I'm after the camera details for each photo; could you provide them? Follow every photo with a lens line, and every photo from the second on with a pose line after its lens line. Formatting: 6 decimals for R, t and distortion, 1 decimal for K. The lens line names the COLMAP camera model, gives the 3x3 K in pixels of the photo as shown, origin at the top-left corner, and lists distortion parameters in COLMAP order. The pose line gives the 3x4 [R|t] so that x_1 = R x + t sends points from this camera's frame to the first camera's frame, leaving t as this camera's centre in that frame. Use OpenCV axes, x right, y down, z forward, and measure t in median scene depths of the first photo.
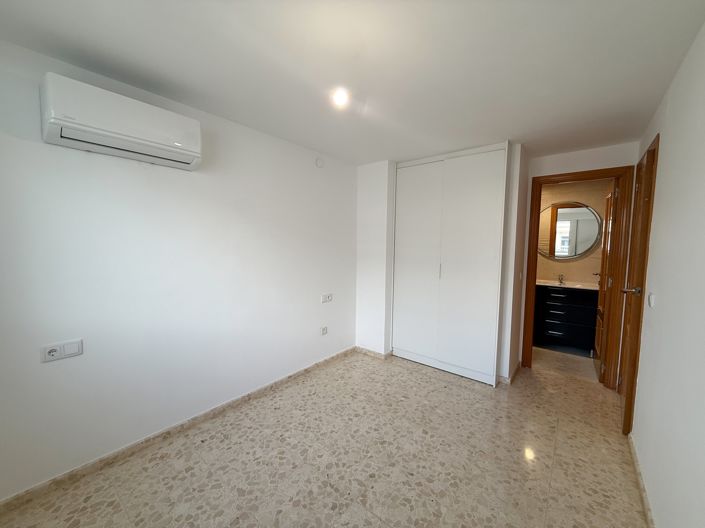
lens RADIAL K [[280.1, 0, 350.5], [0, 280.1, 264.6], [0, 0, 1]] dist [0.000655, 0.000039]
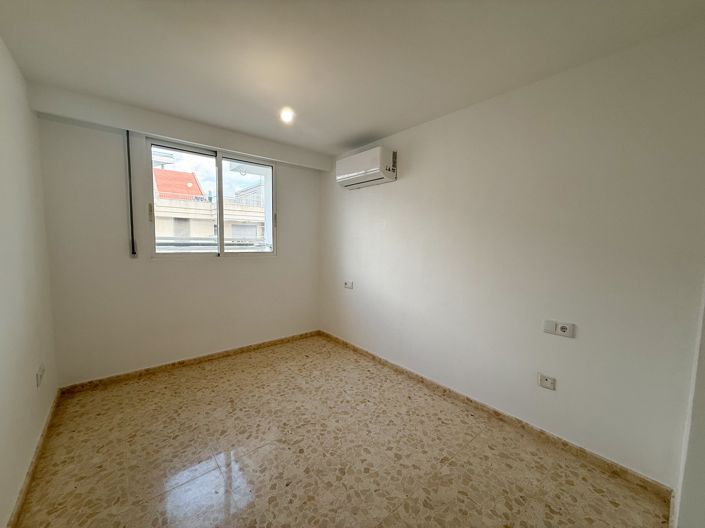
lens RADIAL K [[280.1, 0, 350.5], [0, 280.1, 264.6], [0, 0, 1]] dist [0.000655, 0.000039]
pose [[-0.186940, 0.069059, -0.979941, 0.846219], [-0.089682, 0.992161, 0.087028, -0.028436], [0.978269, 0.104152, -0.179282, 1.084540]]
